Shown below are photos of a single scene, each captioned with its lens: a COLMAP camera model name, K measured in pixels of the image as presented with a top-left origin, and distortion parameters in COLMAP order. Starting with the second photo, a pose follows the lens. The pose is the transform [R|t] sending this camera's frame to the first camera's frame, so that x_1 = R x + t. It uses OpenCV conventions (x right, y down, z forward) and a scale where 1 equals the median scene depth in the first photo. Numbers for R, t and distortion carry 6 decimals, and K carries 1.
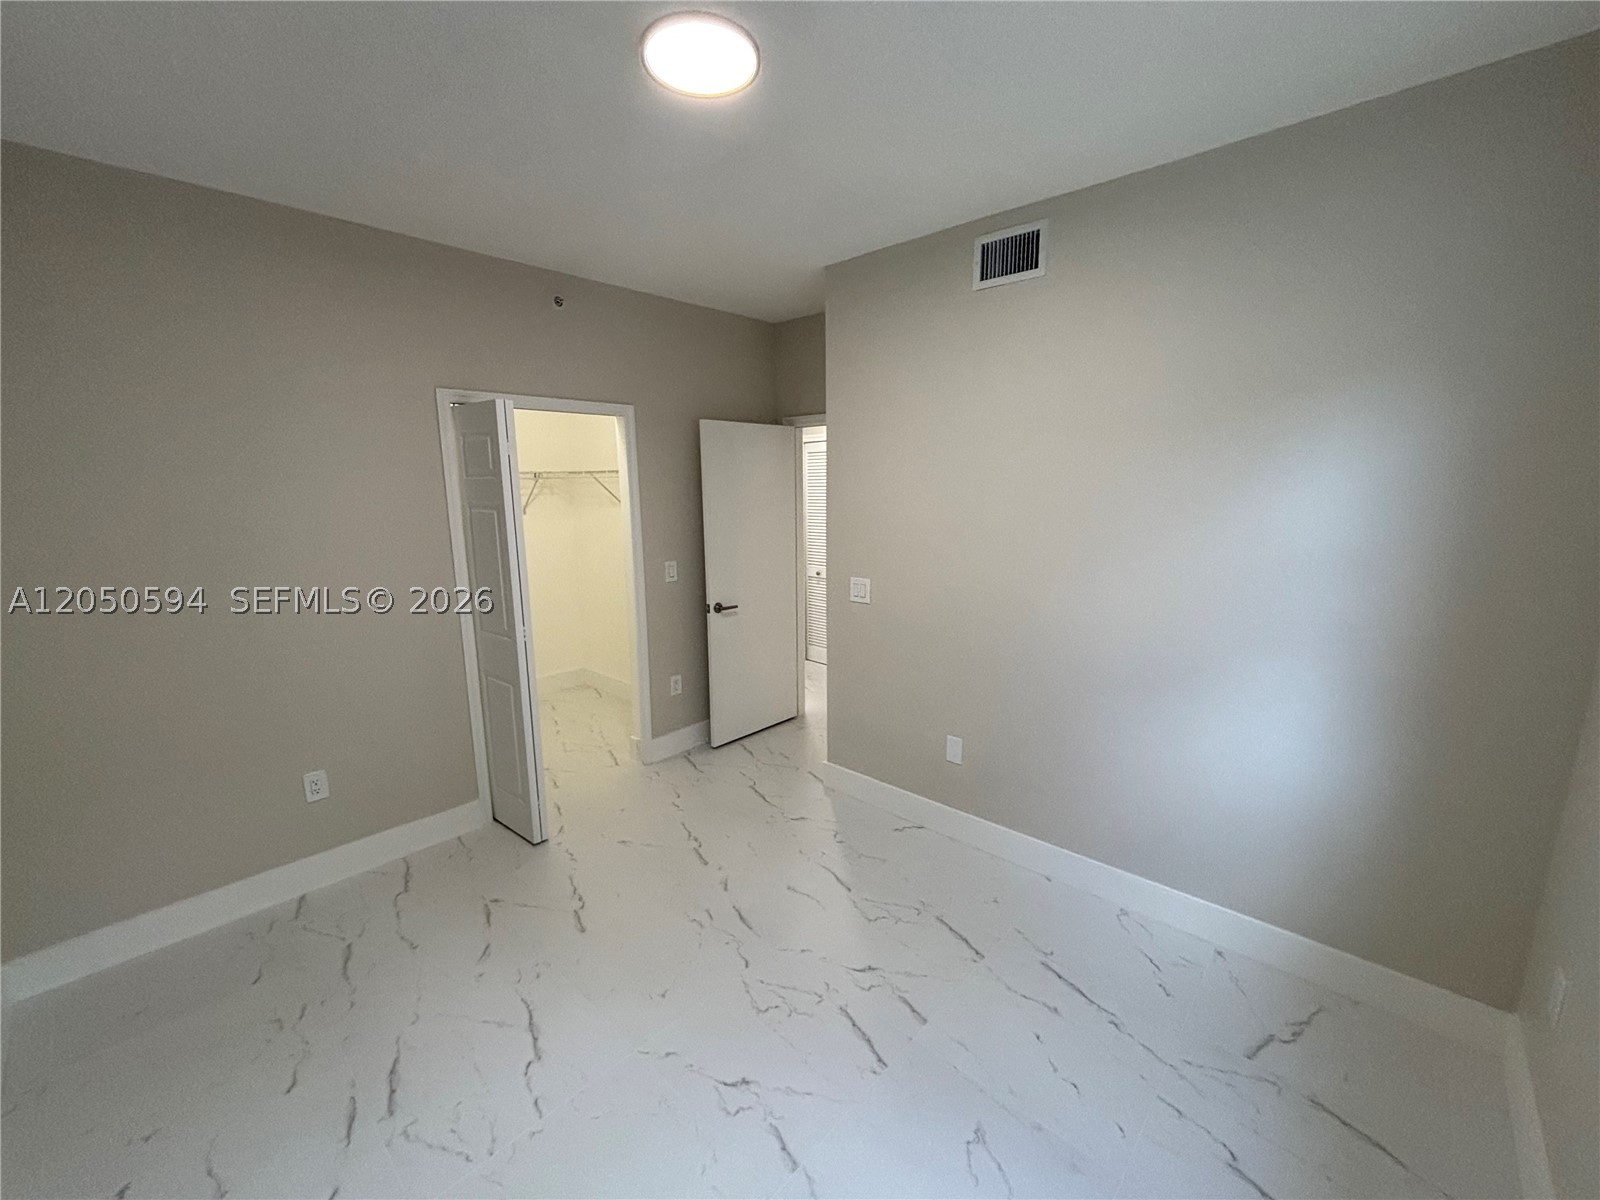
lens RADIAL K [[642.9, 0, 800.0], [0, 642.9, 600.0], [0, 0, 1]] dist [0.009375, -0.007459]
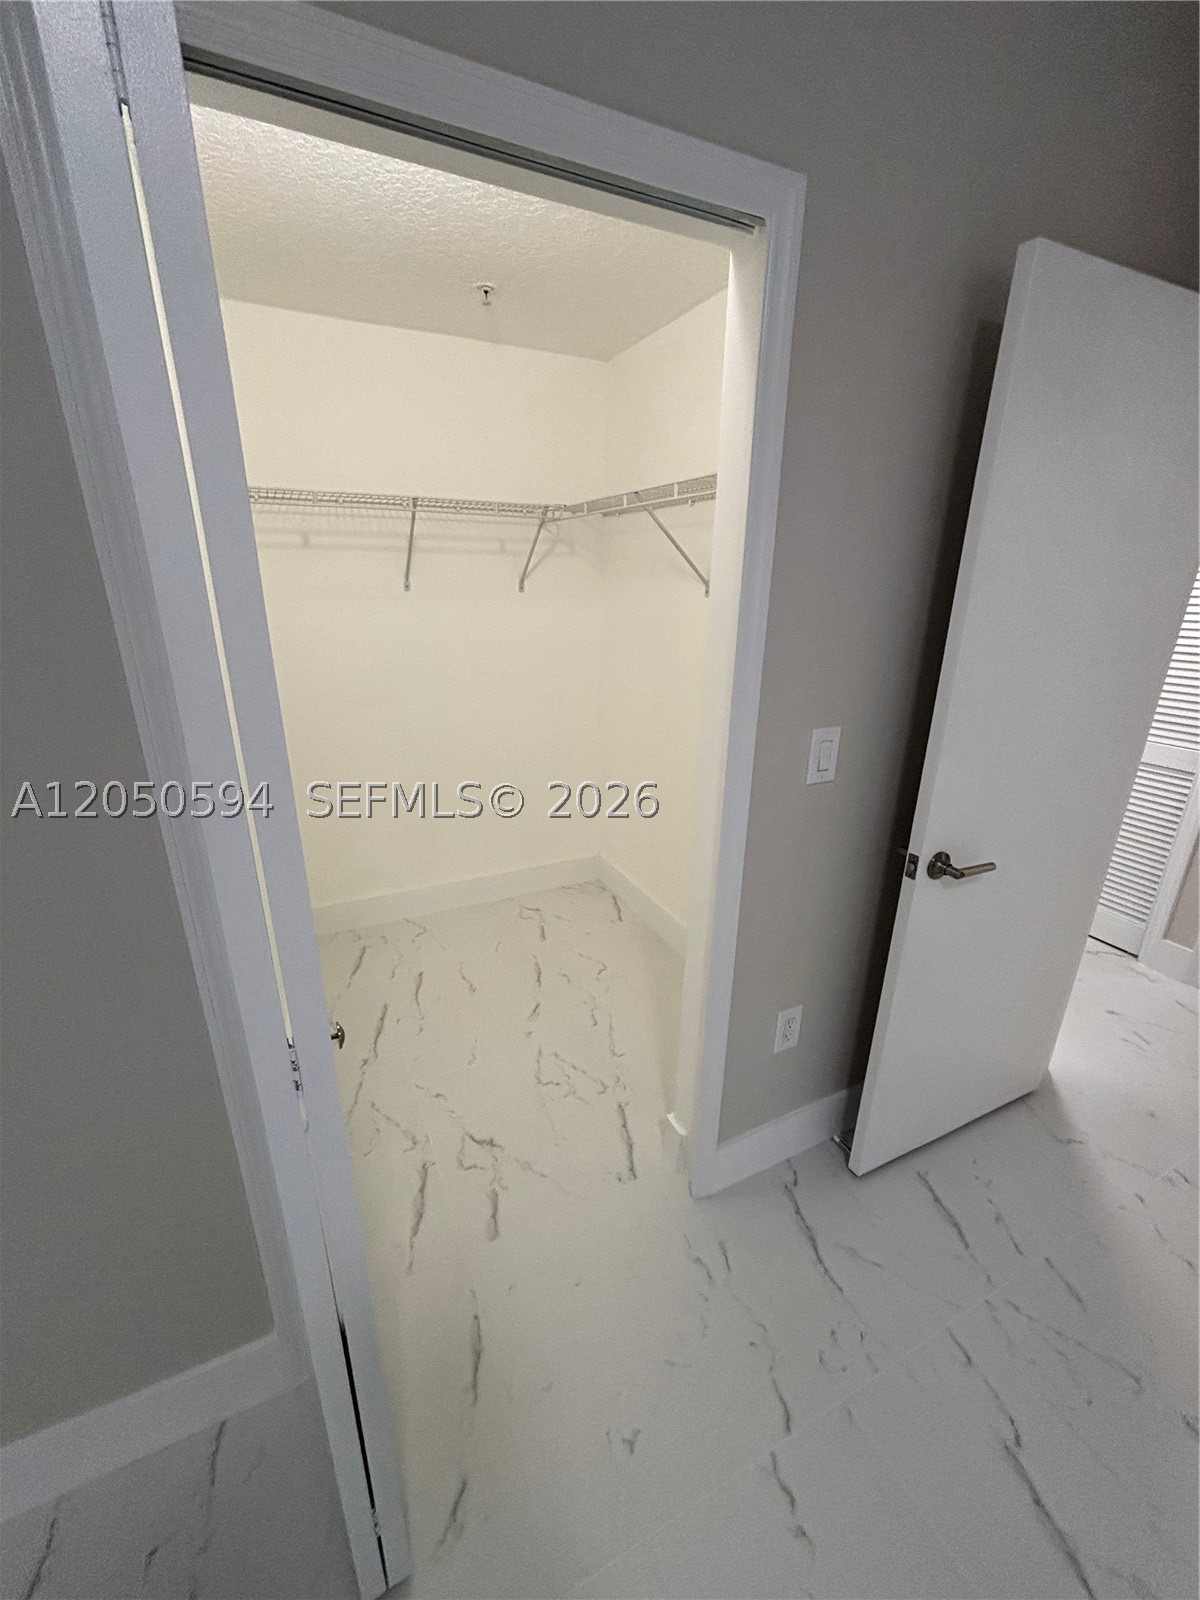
lens RADIAL K [[642.9, 0, 600.0], [0, 642.9, 800.0], [0, 0, 1]] dist [0.009375, -0.007459]
pose [[0.925615, 0.142197, -0.350738, -0.178701], [-0.093117, 0.983811, 0.153120, -0.060887], [0.366833, -0.109071, 0.923871, 0.590651]]
